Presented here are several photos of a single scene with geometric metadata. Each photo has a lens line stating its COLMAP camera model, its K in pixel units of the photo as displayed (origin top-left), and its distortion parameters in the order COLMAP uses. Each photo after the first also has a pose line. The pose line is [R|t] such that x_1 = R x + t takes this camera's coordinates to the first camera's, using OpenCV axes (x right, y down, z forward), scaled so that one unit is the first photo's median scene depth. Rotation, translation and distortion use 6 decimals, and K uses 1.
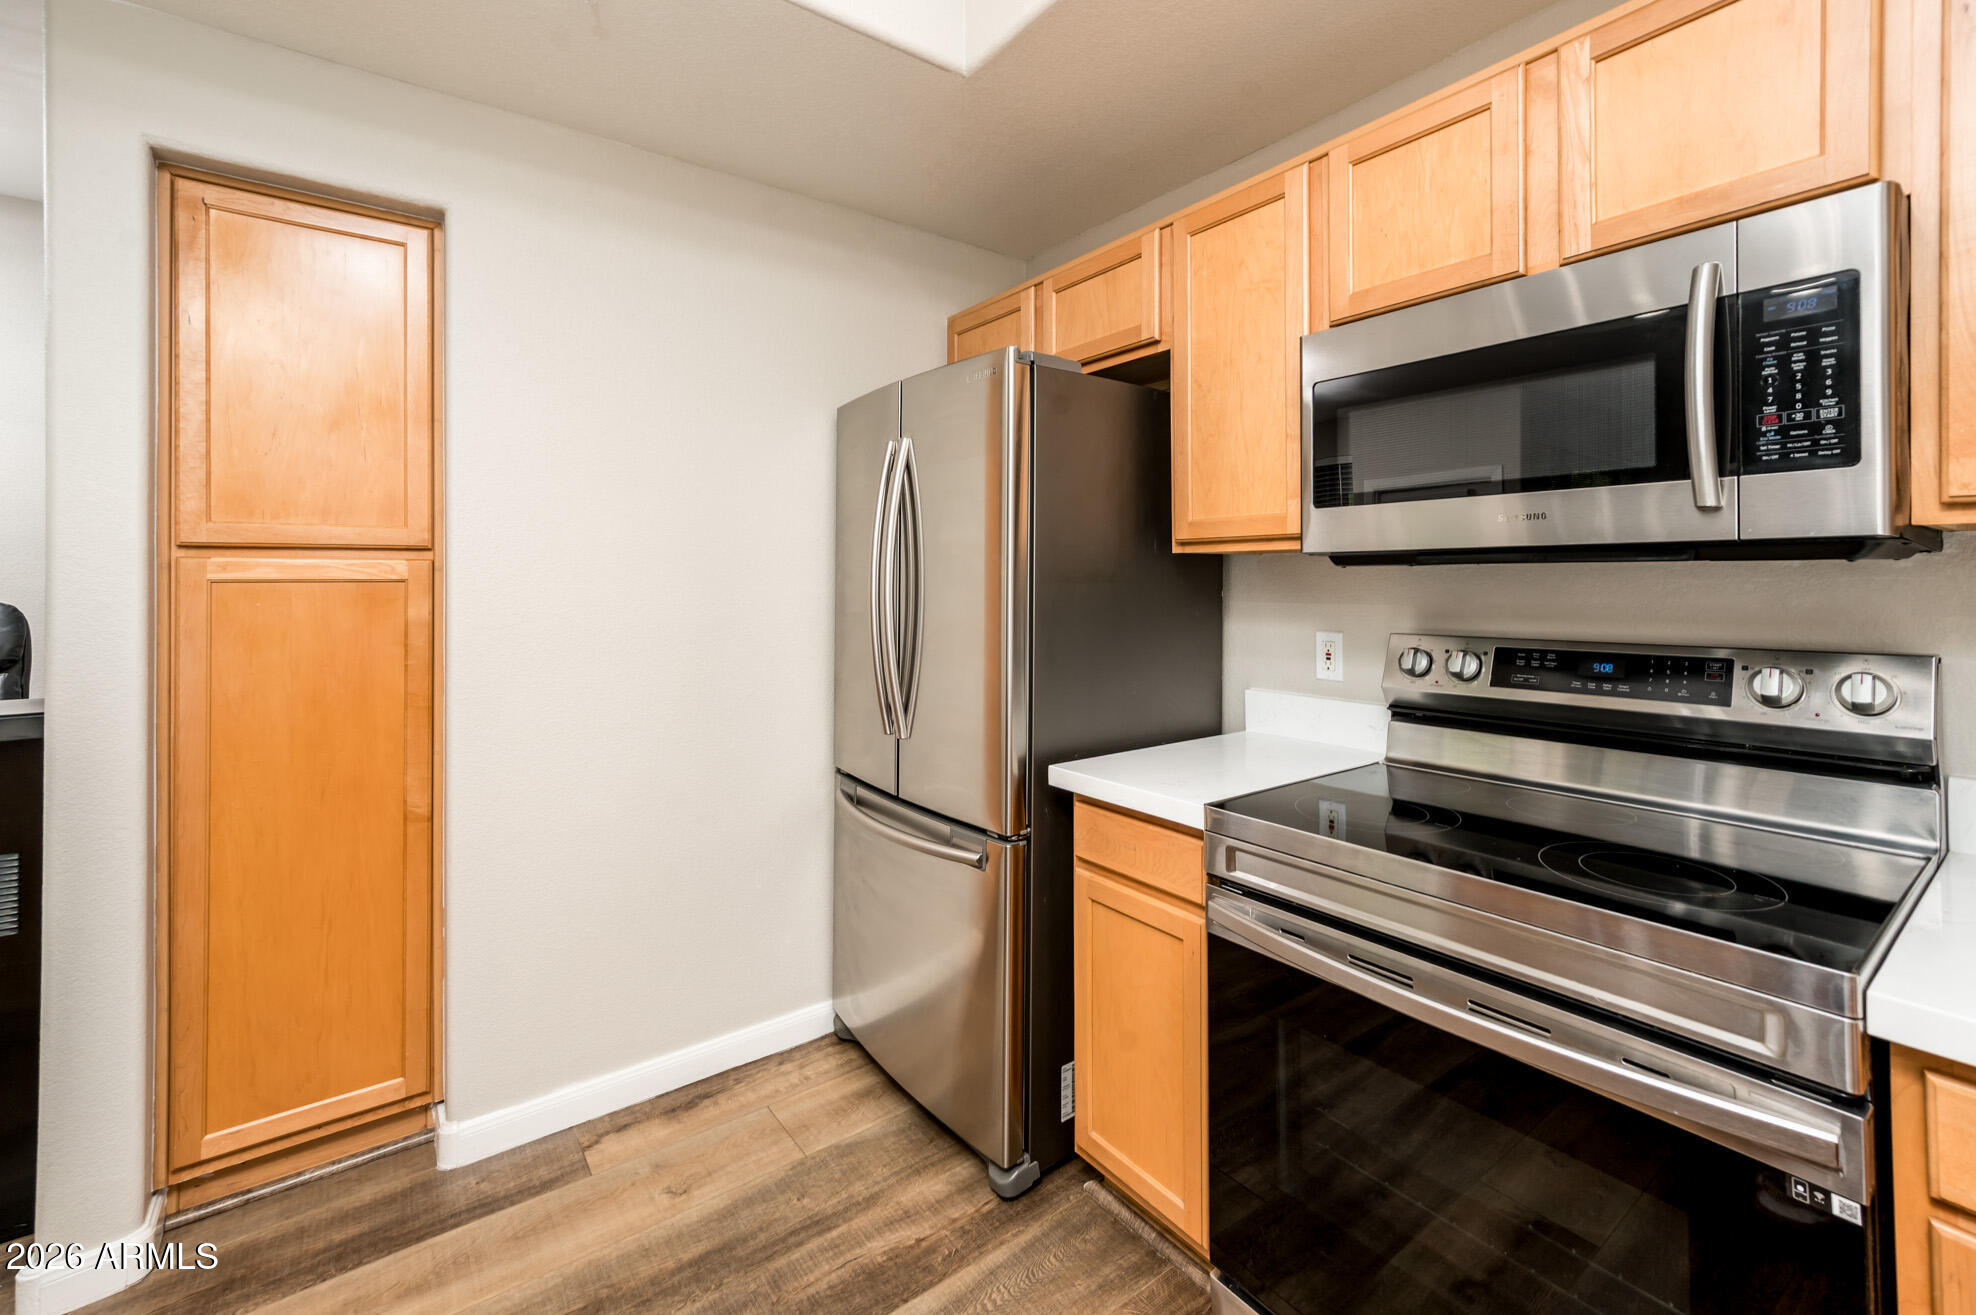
lens RADIAL K [[833.1, 0, 982.4], [0, 833.1, 576.2], [0, 0, 1]] dist [0.005394, 0.001609]
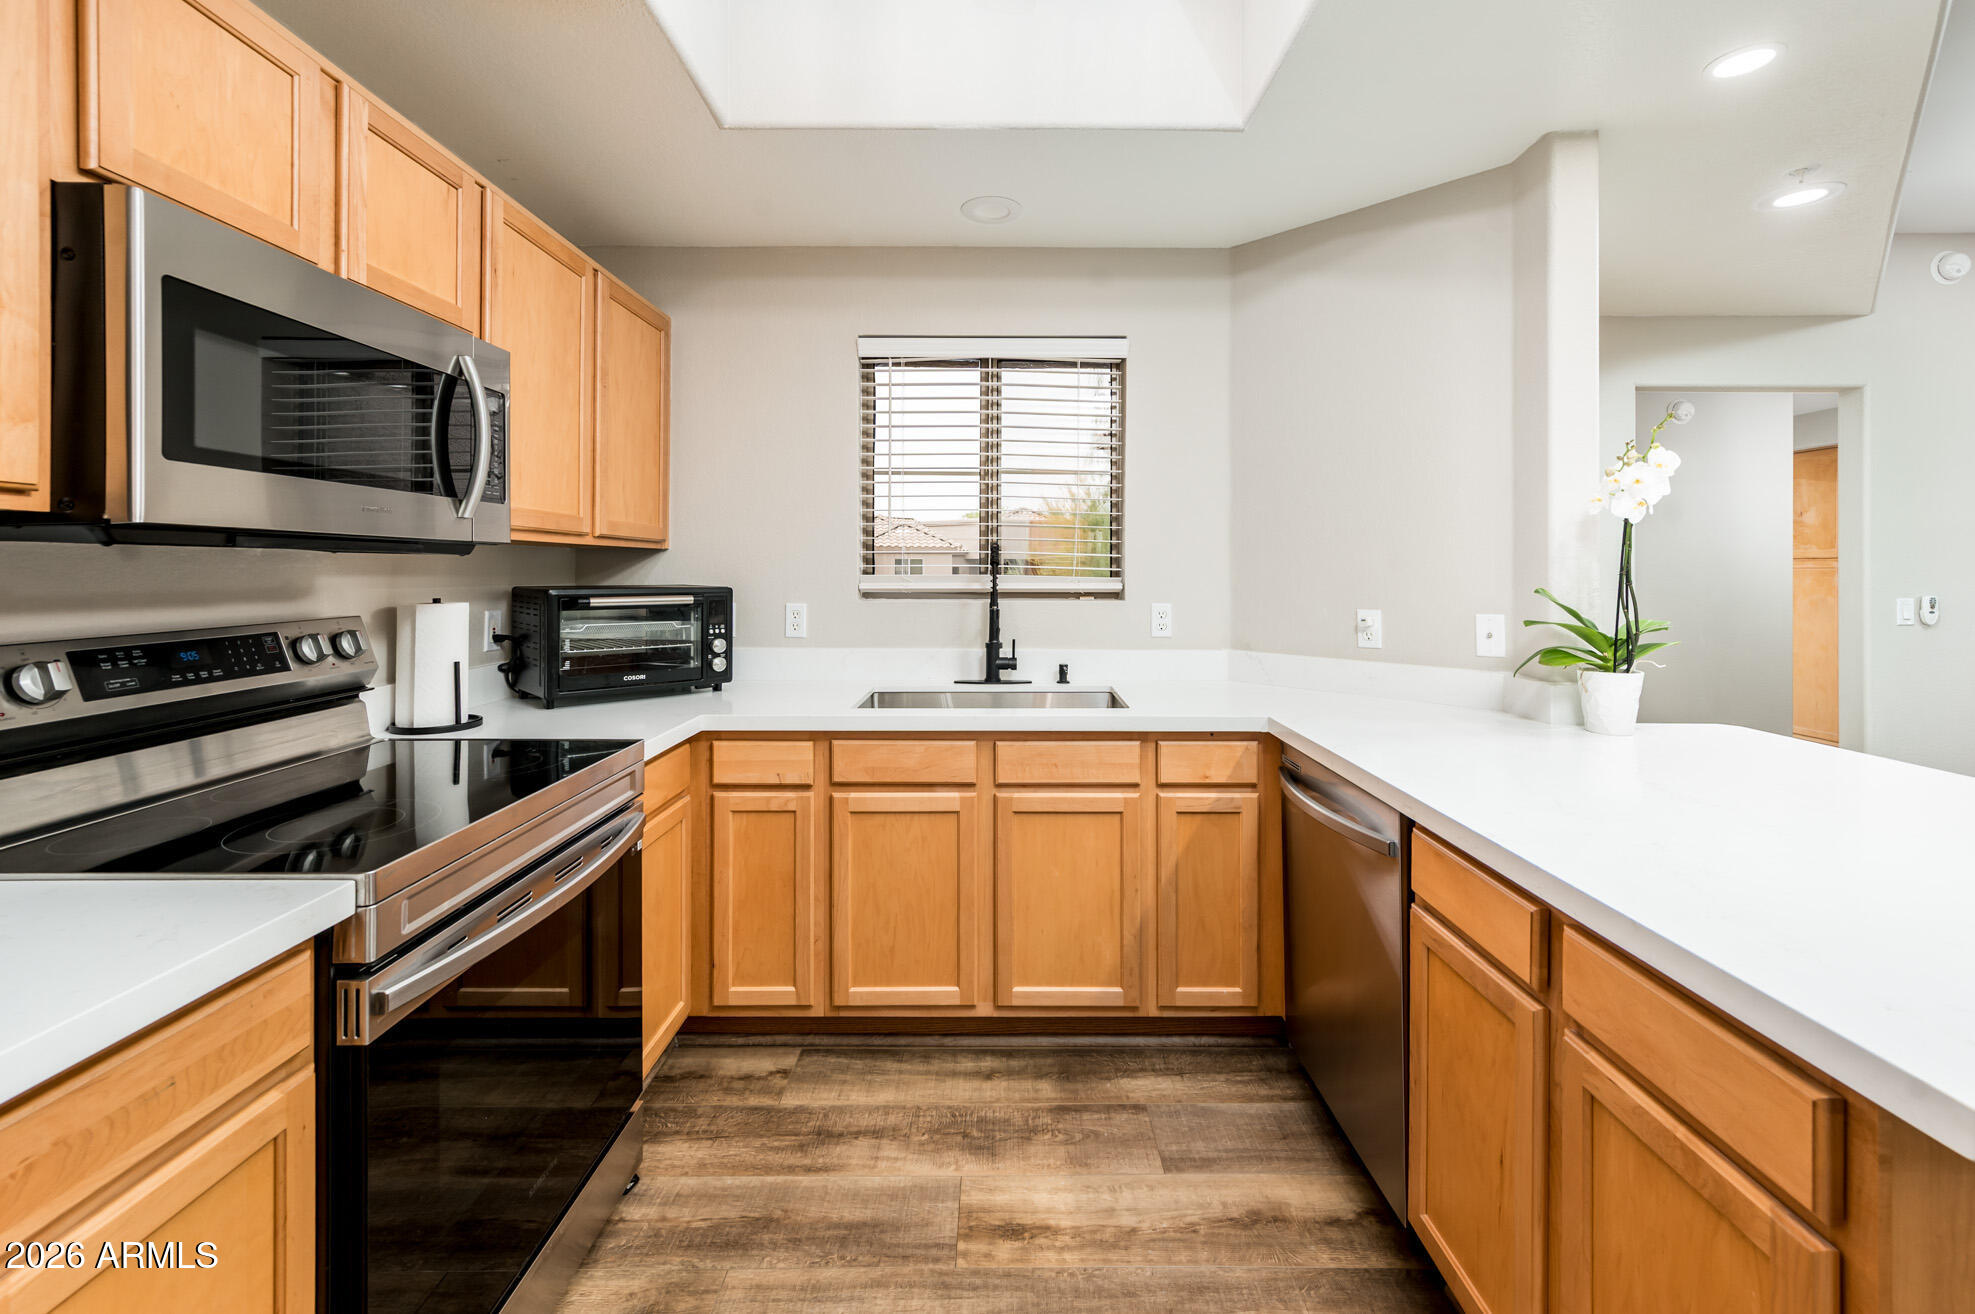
lens RADIAL K [[832.7, 0, 1027.4], [0, 832.7, 564.7], [0, 0, 1]] dist [0.005394, 0.001609]
pose [[-0.794897, 0.000510, 0.606745, -0.534692], [-0.007696, 0.999911, -0.010924, 0.009161], [-0.606696, -0.013353, -0.794822, 1.104762]]
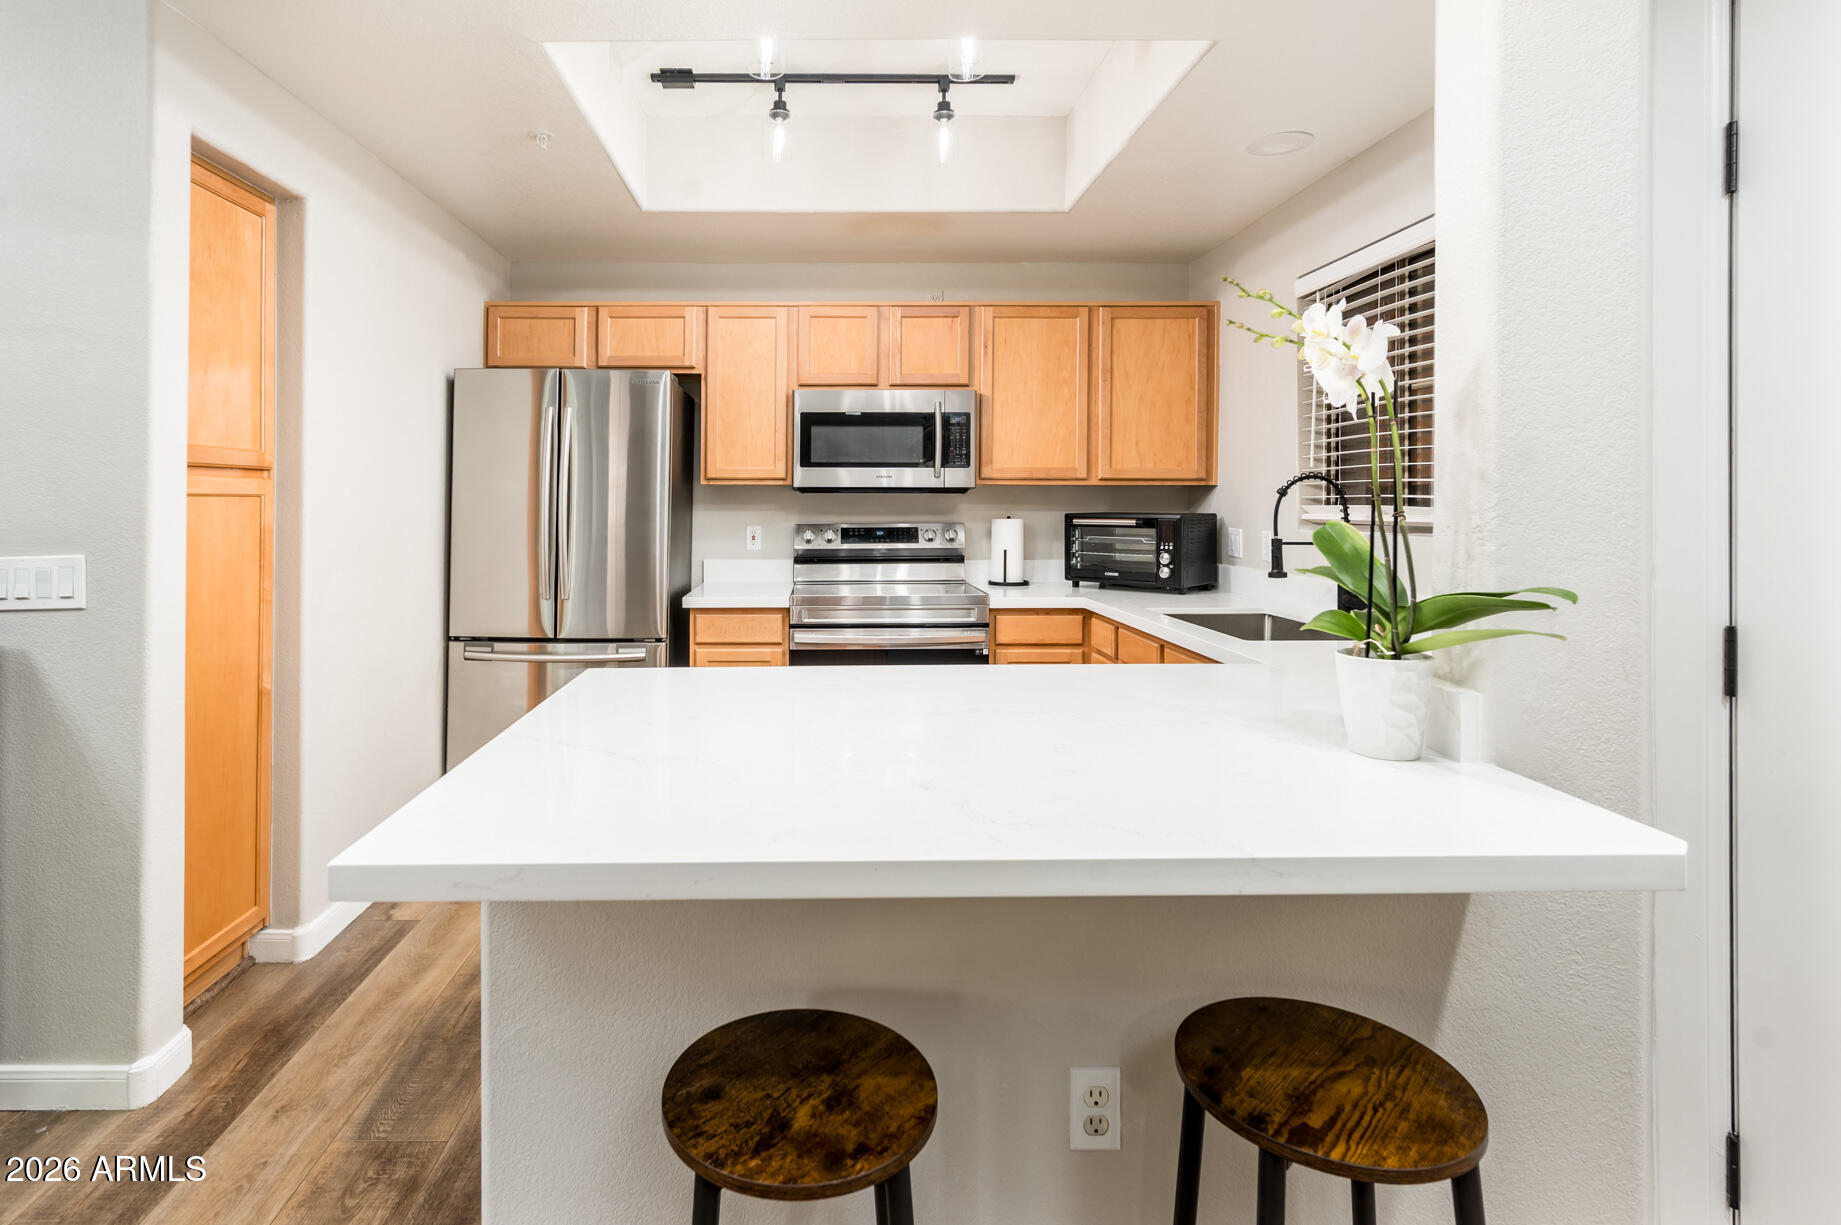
lens RADIAL K [[910.4, 0, 817.5], [0, 910.4, 494.1], [0, 0, 1]] dist [-0.006368, -0.000558]
pose [[0.609770, 0.009262, 0.792524, -1.474606], [-0.007470, 0.999954, -0.005938, 0.007207], [-0.792543, -0.002299, 0.609812, -0.521430]]
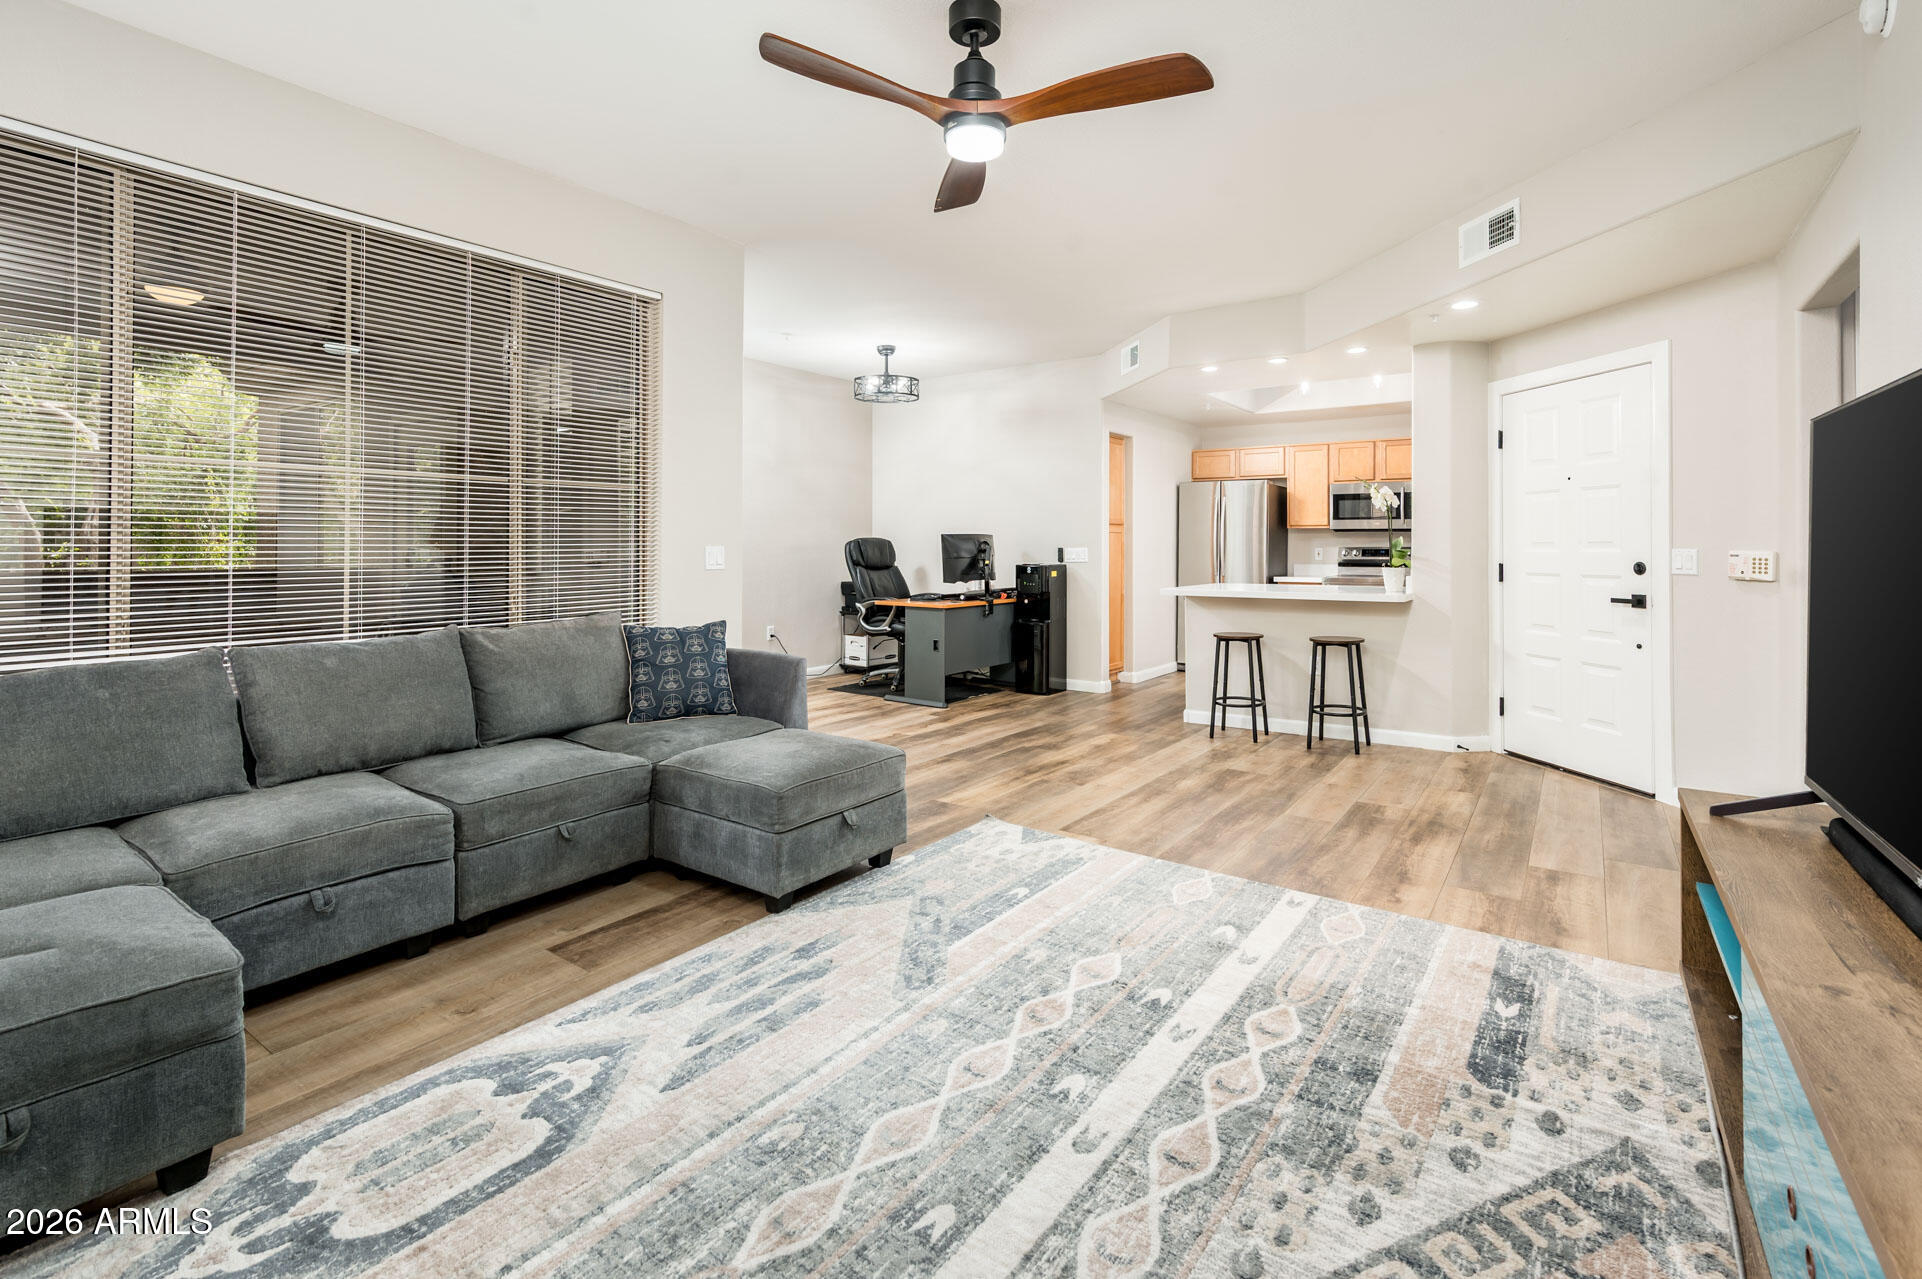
lens RADIAL K [[898.4, 0, 990.8], [0, 898.4, 539.4], [0, 0, 1]] dist [-0.001447, 0.004019]
pose [[0.944180, 0.008068, 0.329332, -3.096482], [-0.008079, 0.999966, -0.001337, 0.055115], [-0.329332, -0.001398, 0.944213, -3.179639]]
